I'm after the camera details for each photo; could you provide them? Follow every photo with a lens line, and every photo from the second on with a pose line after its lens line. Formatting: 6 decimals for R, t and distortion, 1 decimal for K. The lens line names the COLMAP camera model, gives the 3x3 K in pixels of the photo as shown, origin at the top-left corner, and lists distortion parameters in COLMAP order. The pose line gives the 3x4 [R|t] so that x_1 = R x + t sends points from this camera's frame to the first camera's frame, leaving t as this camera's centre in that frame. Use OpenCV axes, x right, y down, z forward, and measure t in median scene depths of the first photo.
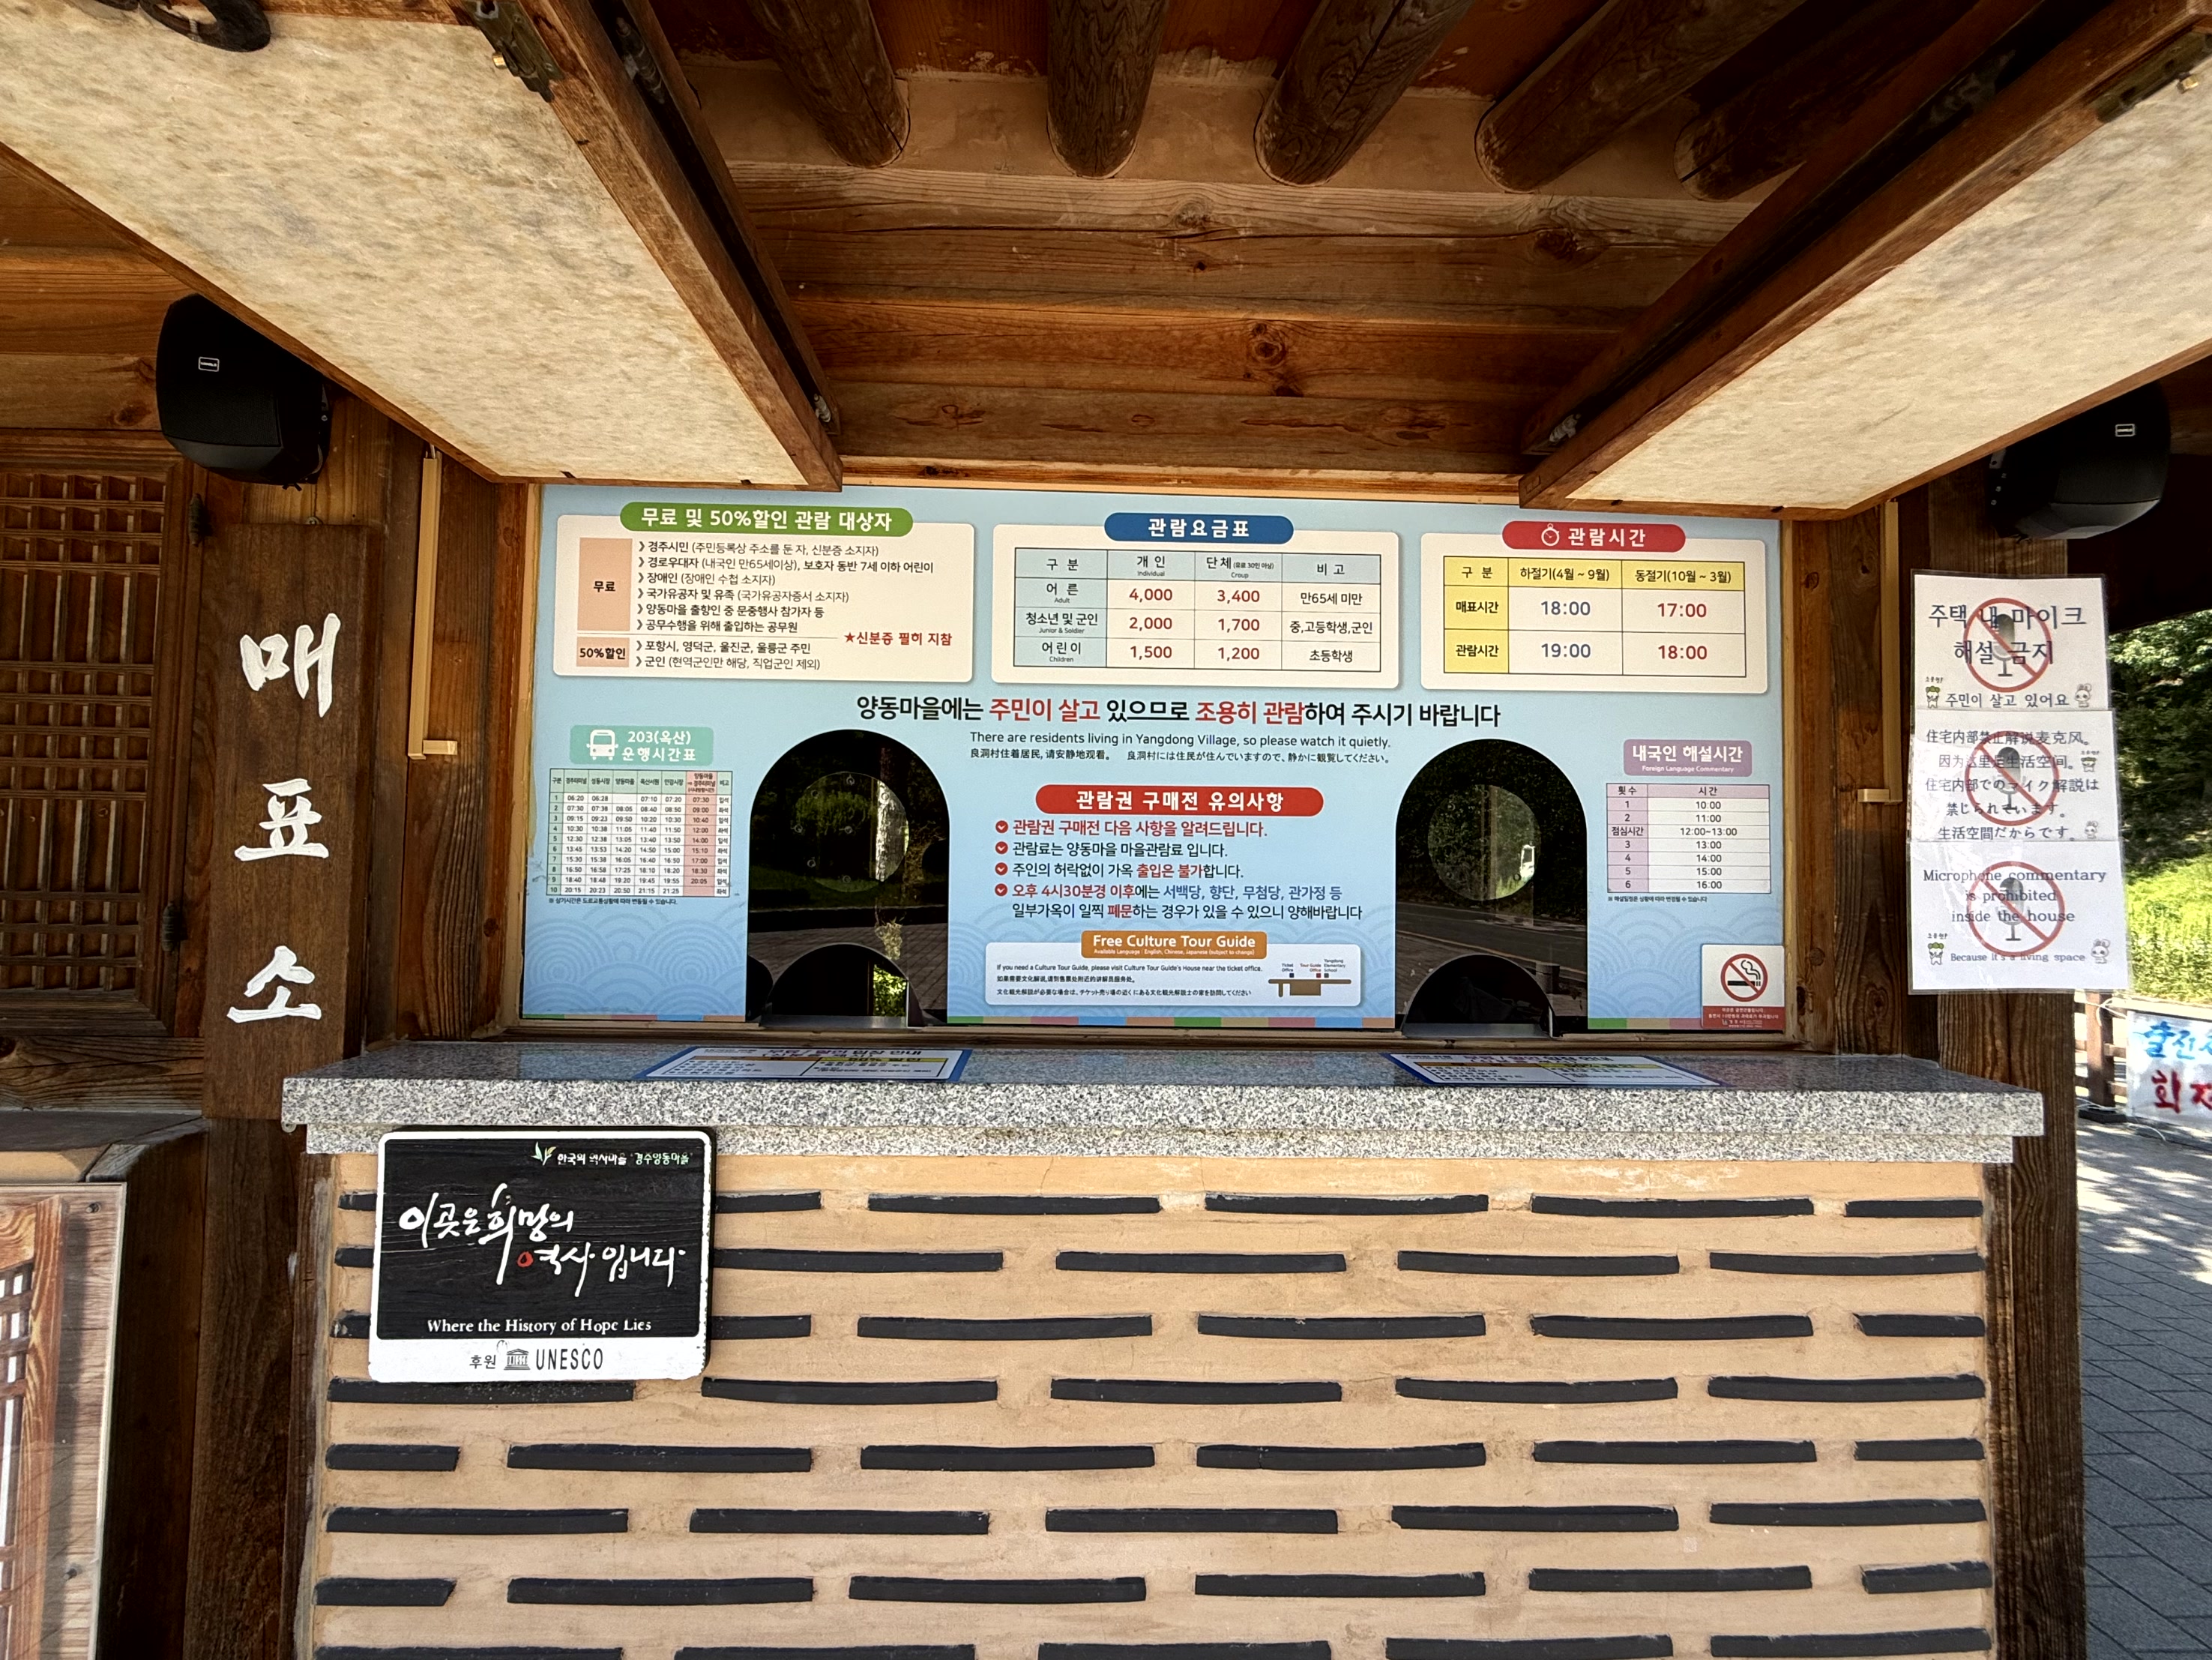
lens RADIAL K [[977.5, 0, 1106.0], [0, 977.5, 830.0], [0, 0, 1]] dist [0.000017, -0.000476]
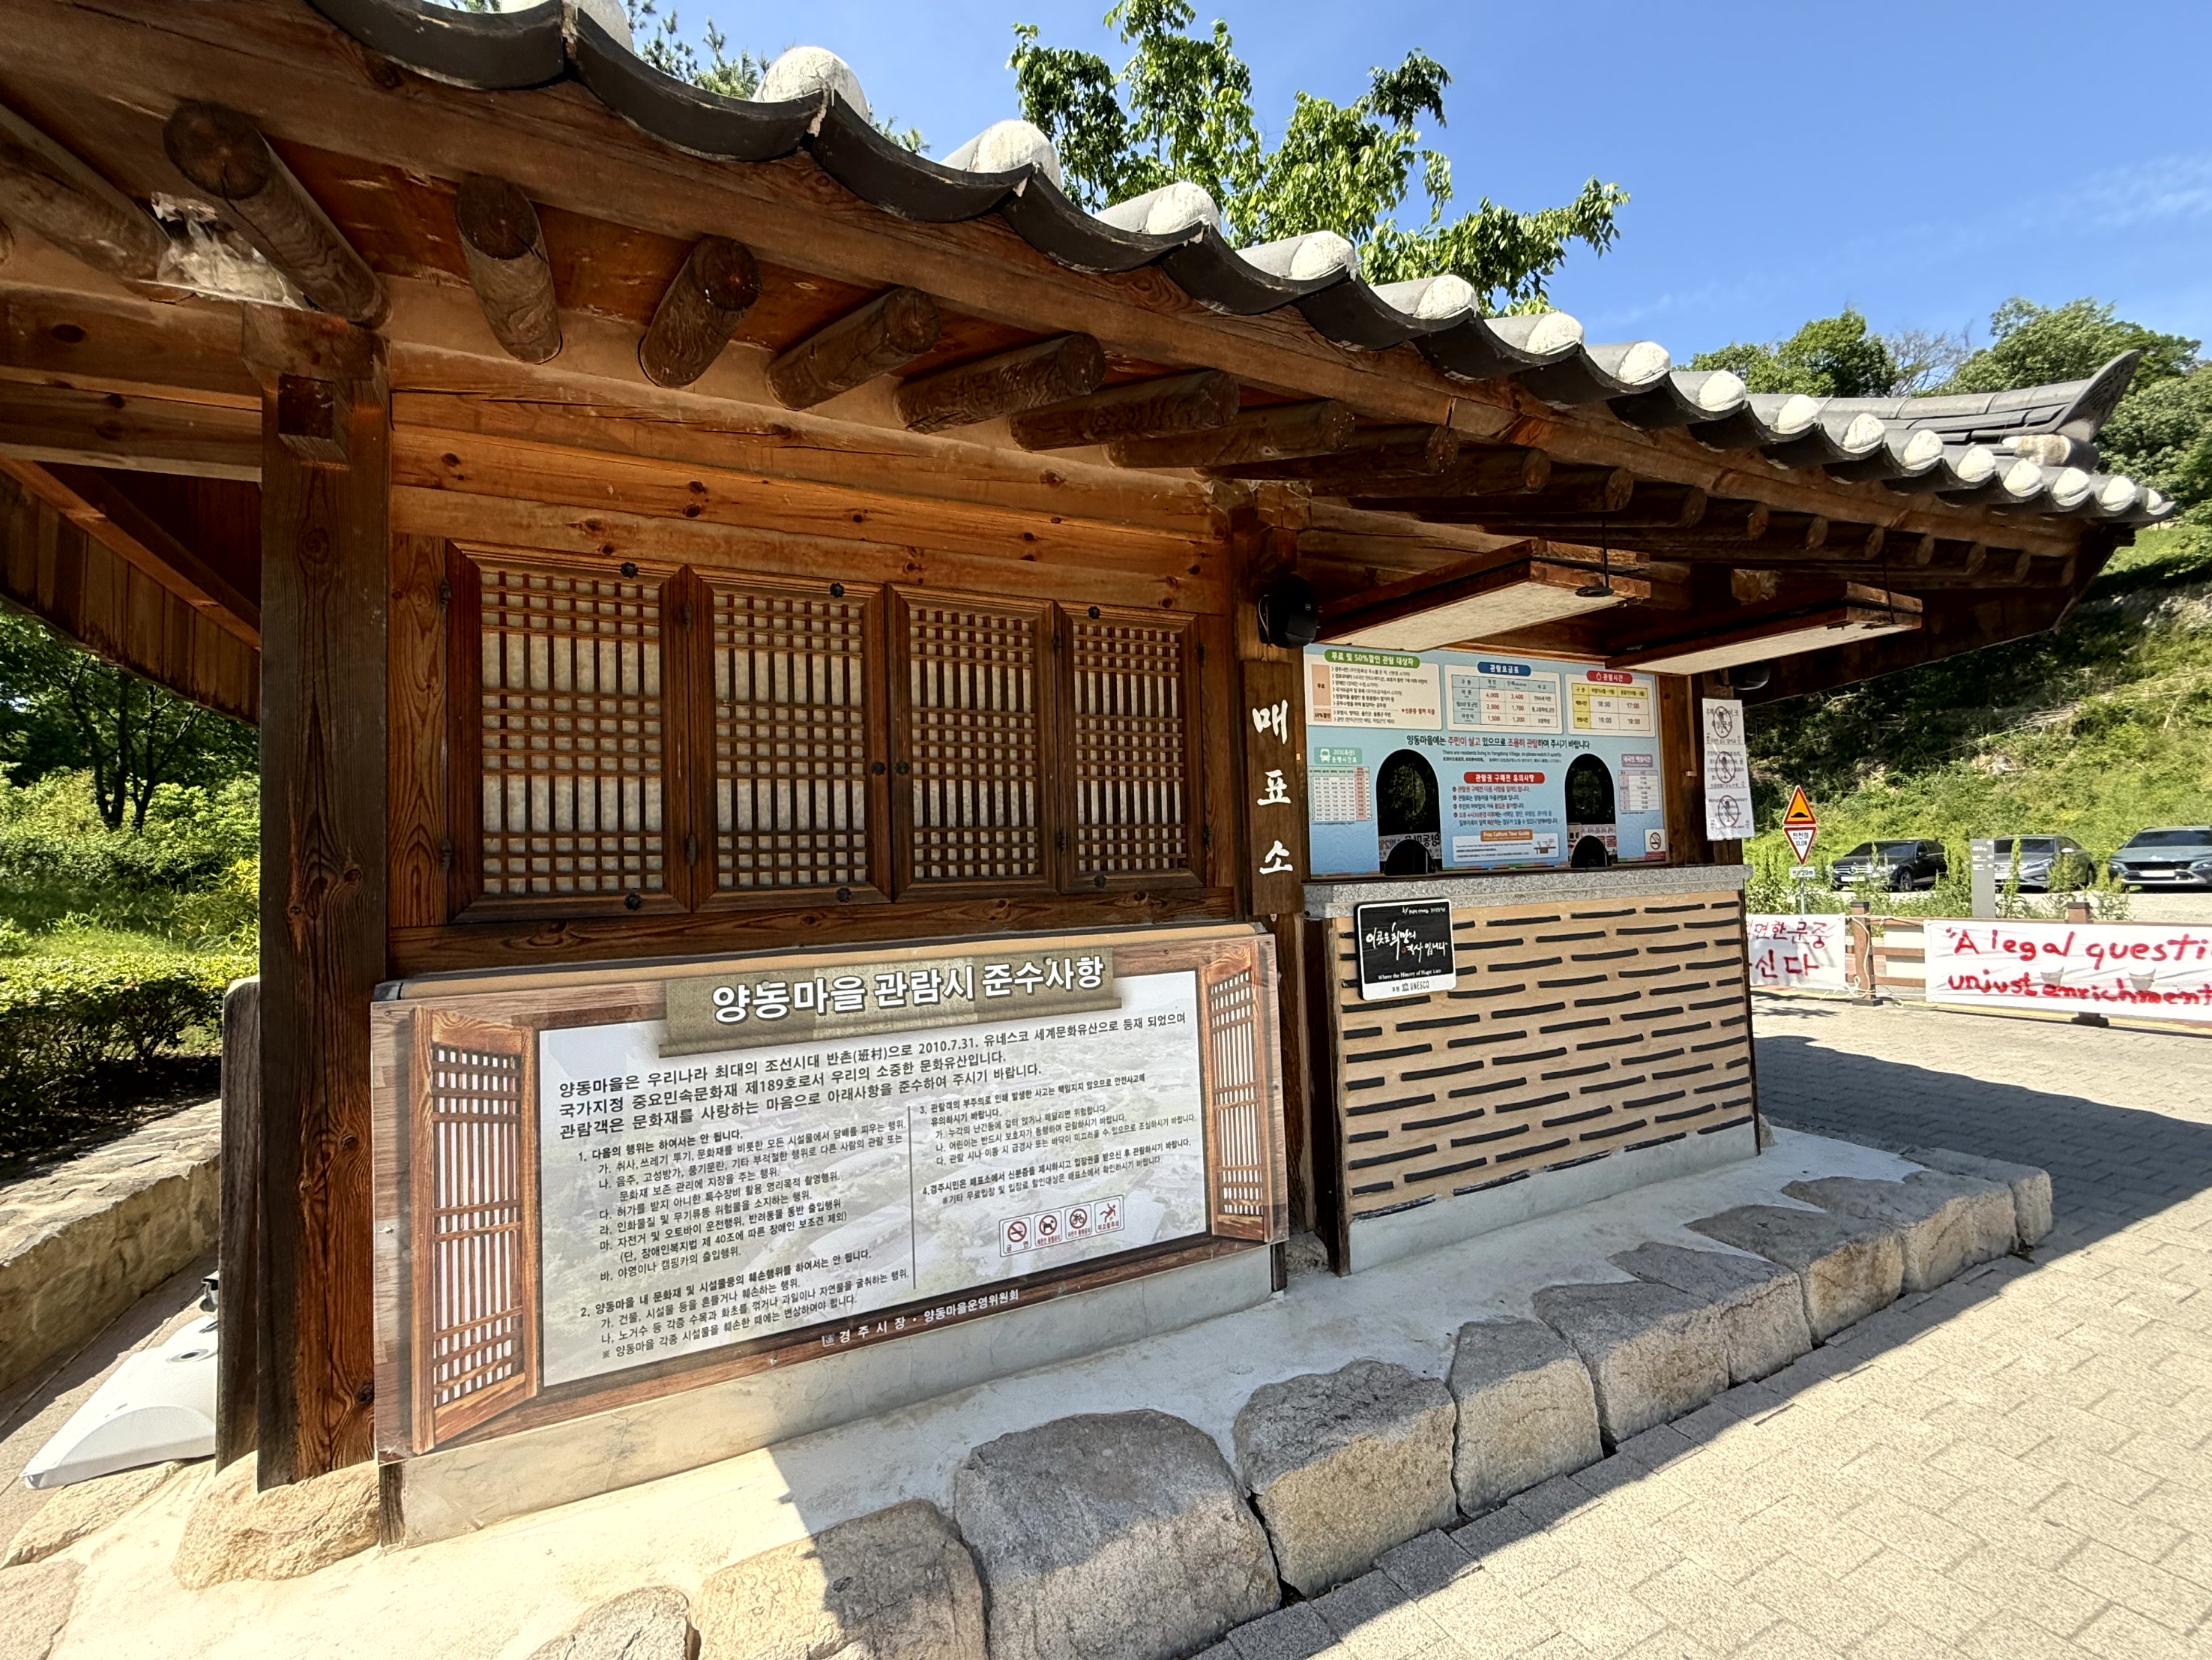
lens RADIAL K [[977.5, 0, 1106.0], [0, 977.5, 830.0], [0, 0, 1]] dist [0.000017, -0.000476]
pose [[0.905367, -0.031503, 0.423461, -2.197250], [0.035080, 0.999384, -0.000655, 0.079184], [-0.423179, 0.015448, 0.905914, -0.956856]]
